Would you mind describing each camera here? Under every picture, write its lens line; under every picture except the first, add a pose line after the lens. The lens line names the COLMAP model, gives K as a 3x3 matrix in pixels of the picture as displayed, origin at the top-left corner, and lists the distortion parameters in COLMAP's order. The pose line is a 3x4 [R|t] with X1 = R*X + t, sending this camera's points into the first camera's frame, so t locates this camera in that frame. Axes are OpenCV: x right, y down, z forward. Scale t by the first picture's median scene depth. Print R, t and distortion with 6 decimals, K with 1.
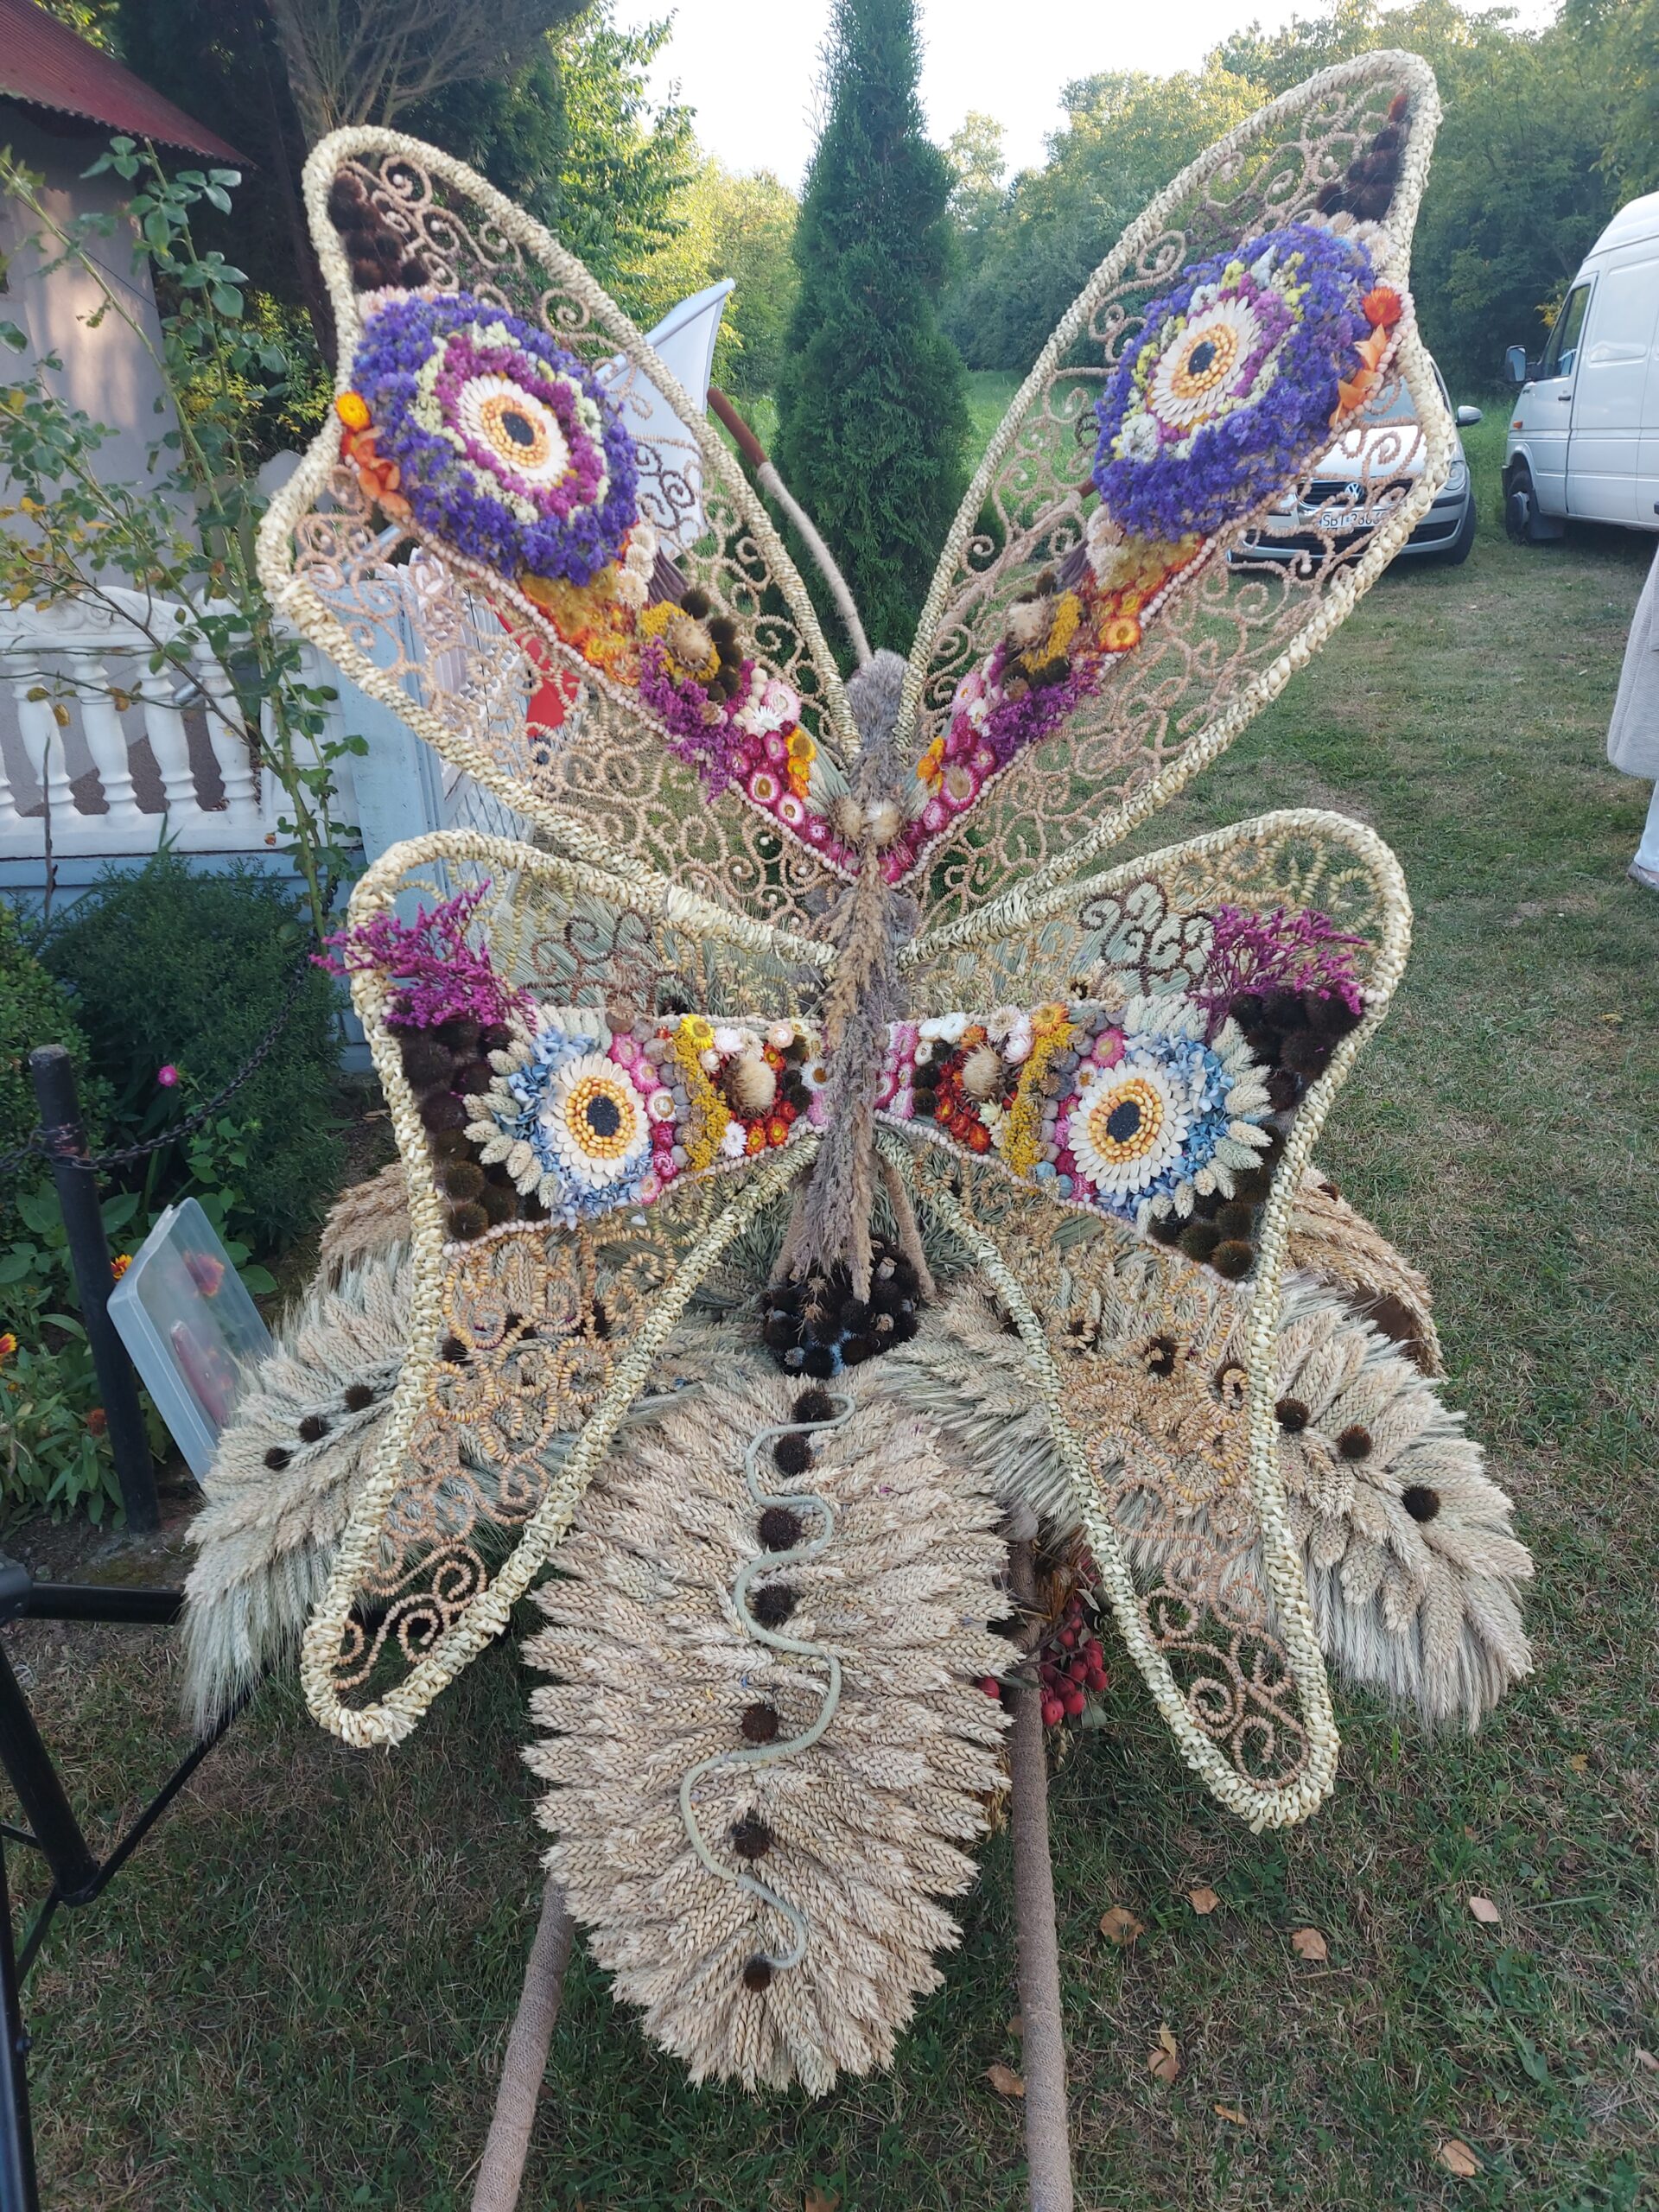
lens RADIAL K [[1571.8, 0, 821.9], [0, 1571.8, 1103.6], [0, 0, 1]] dist [0.091825, -0.091876]
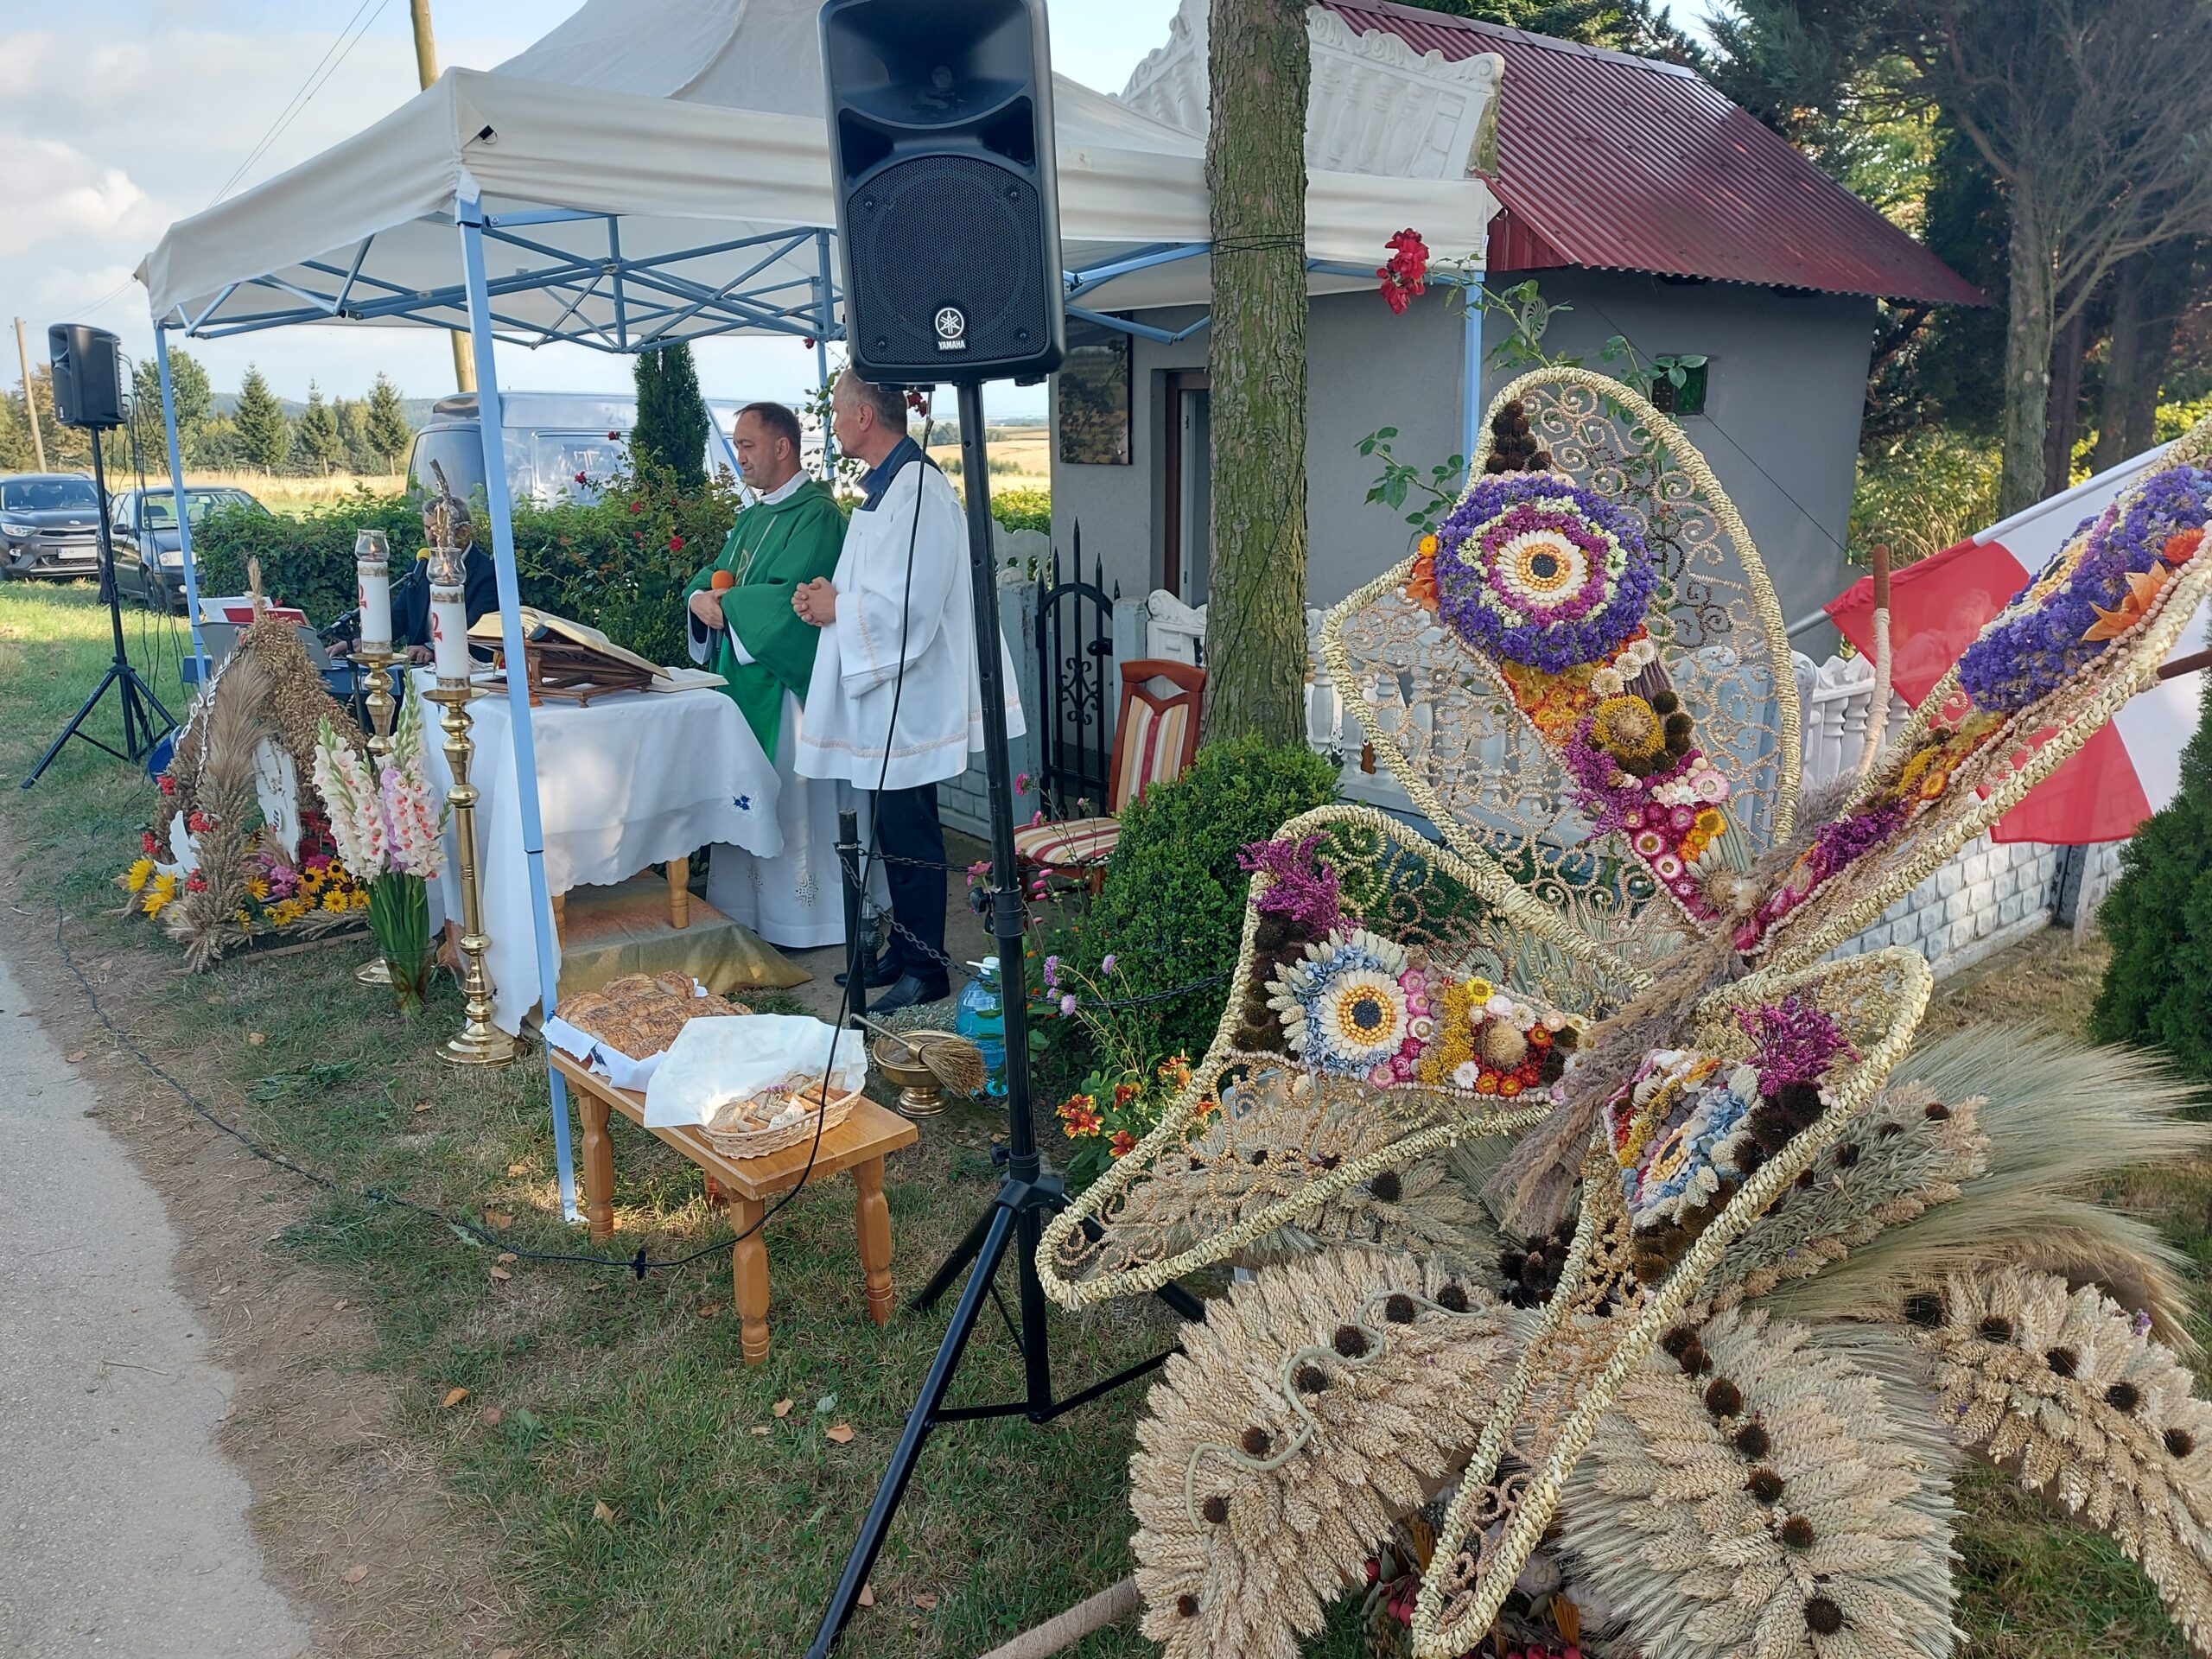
lens RADIAL K [[1571.8, 0, 1099.7], [0, 1571.8, 847.8], [0, 0, 1]] dist [0.091825, -0.091876]
pose [[0.611796, 0.230707, -0.756624, 0.715772], [-0.367759, 0.929818, -0.013848, -0.021959], [0.700328, 0.286727, 0.653704, -0.138438]]
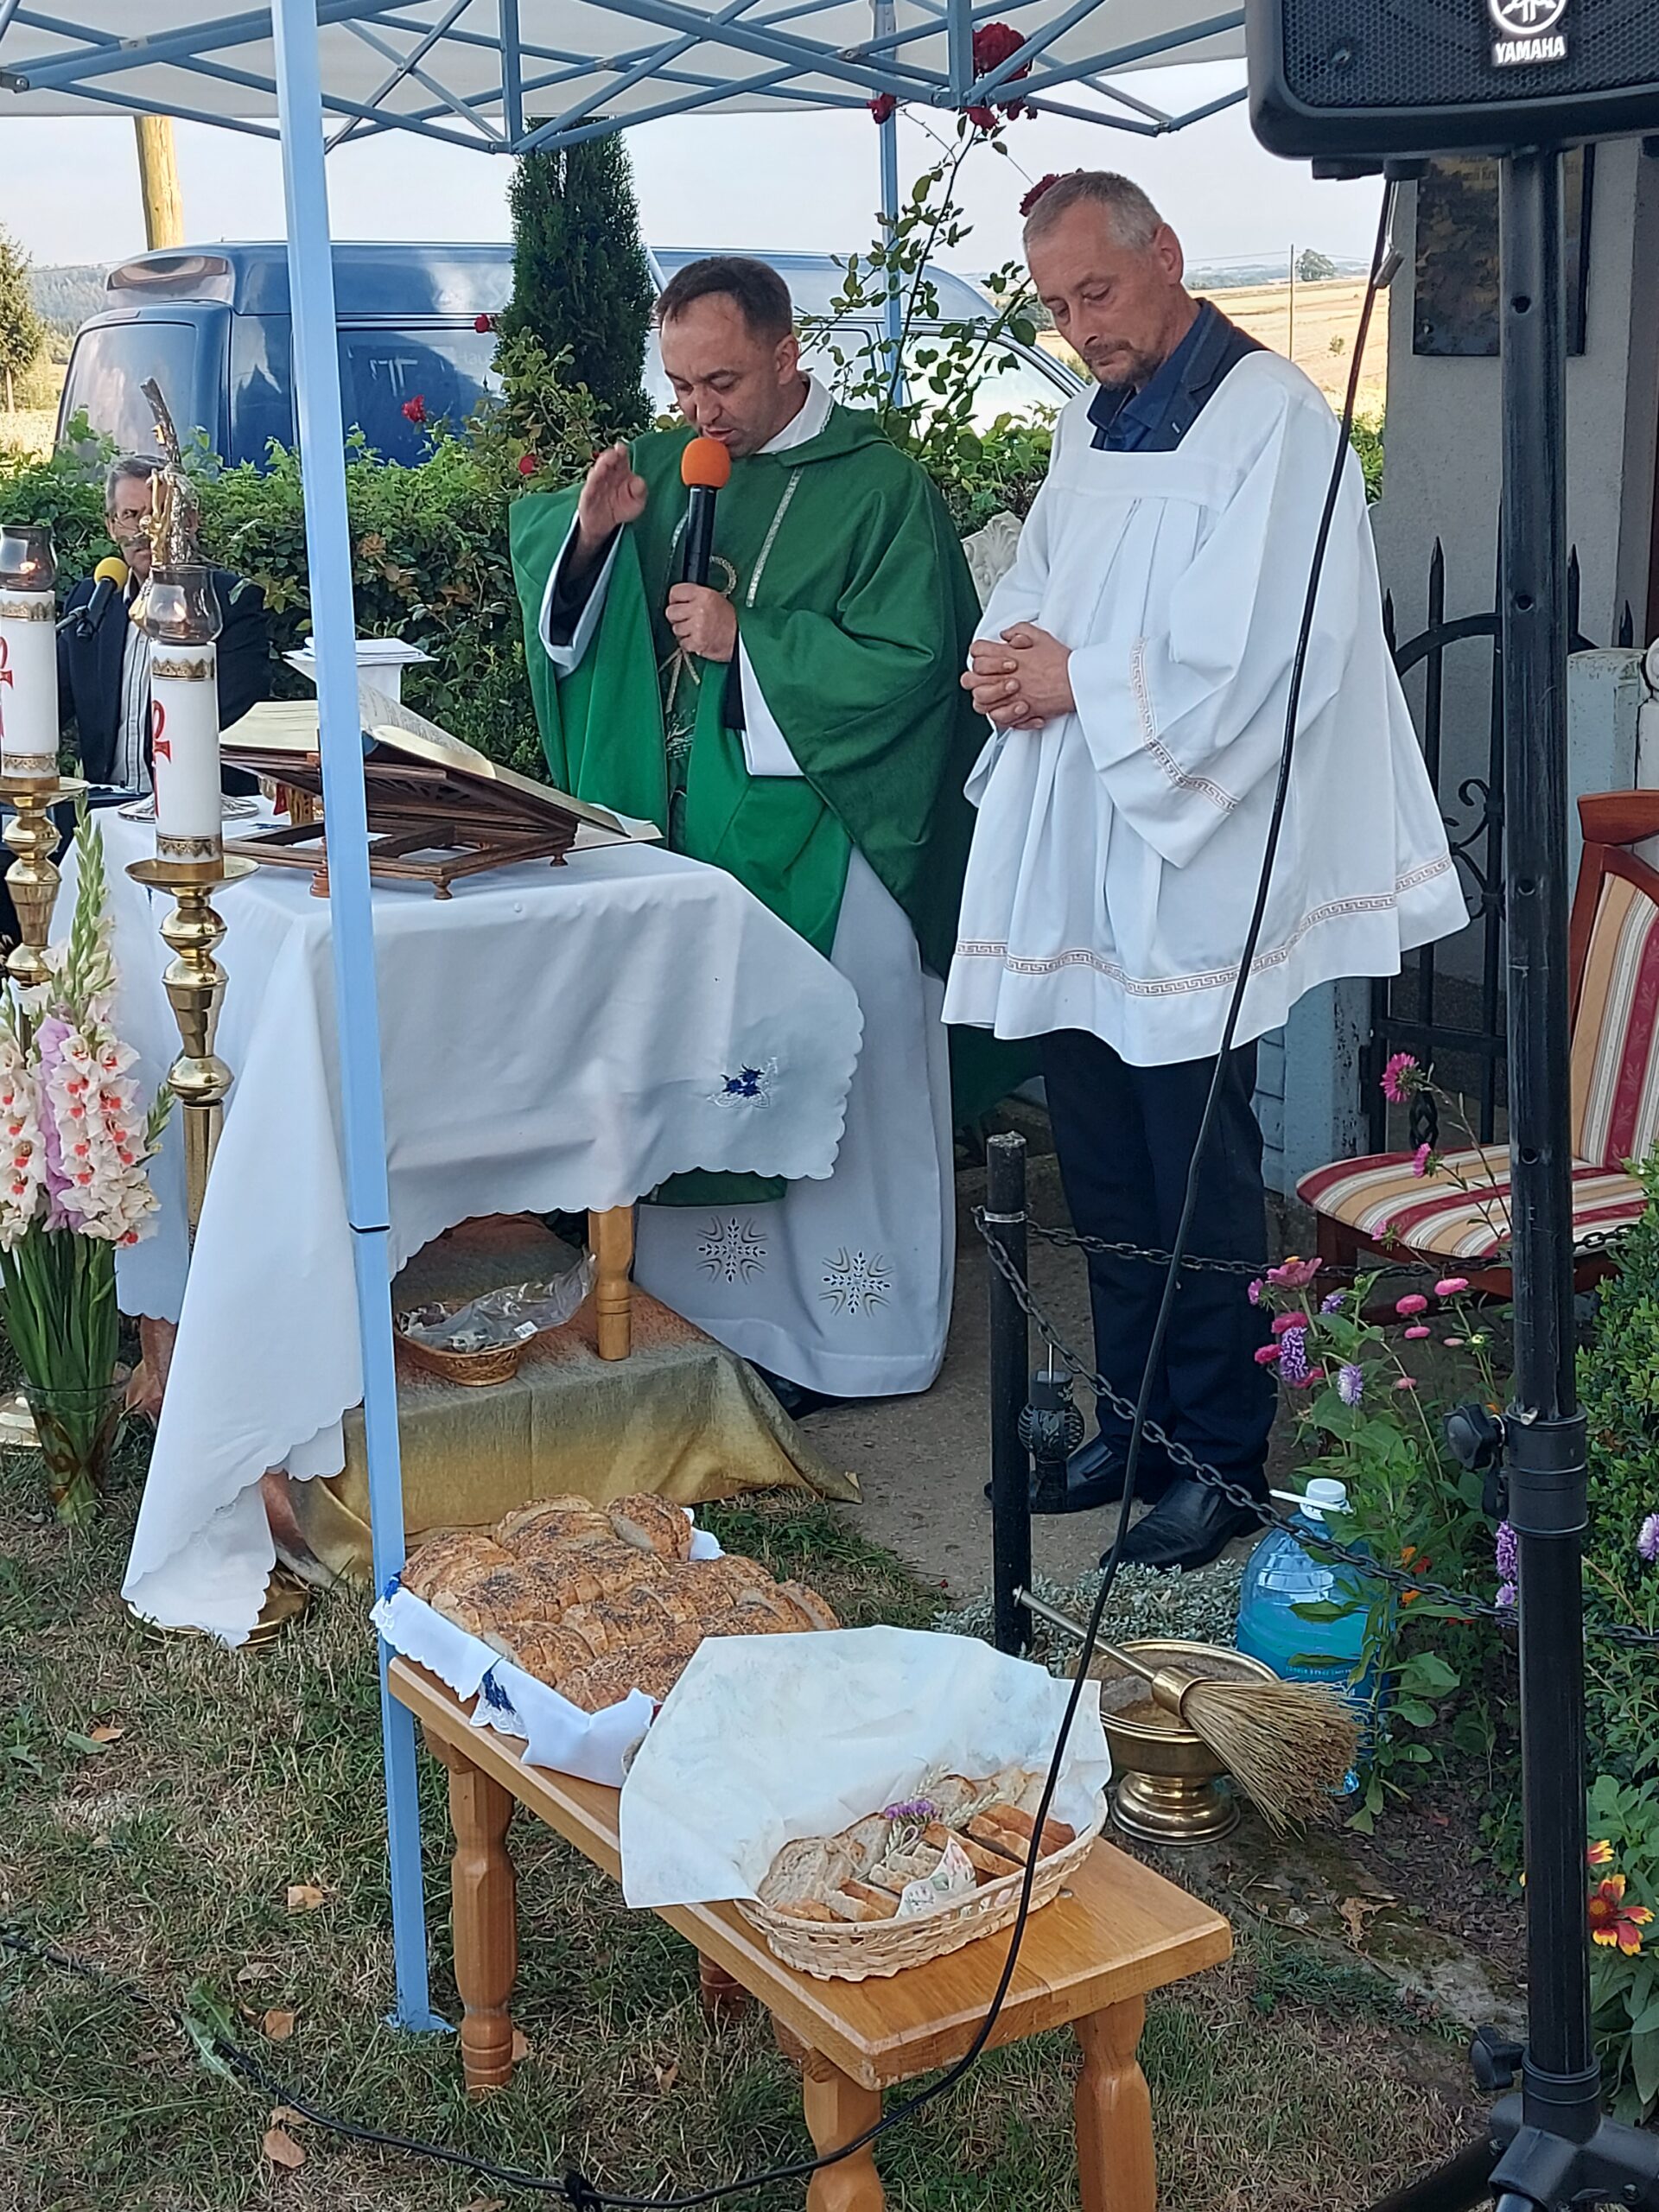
lens RADIAL K [[3119.9, 0, 784.7], [0, 3119.9, 1099.9], [0, 0, 1]] dist [0.126463, 0.000000]
pose [[0.469617, 0.236027, -0.850735, 0.364686], [-0.388641, 0.920483, 0.040843, -0.018375], [0.792728, 0.311450, 0.524005, -0.106678]]
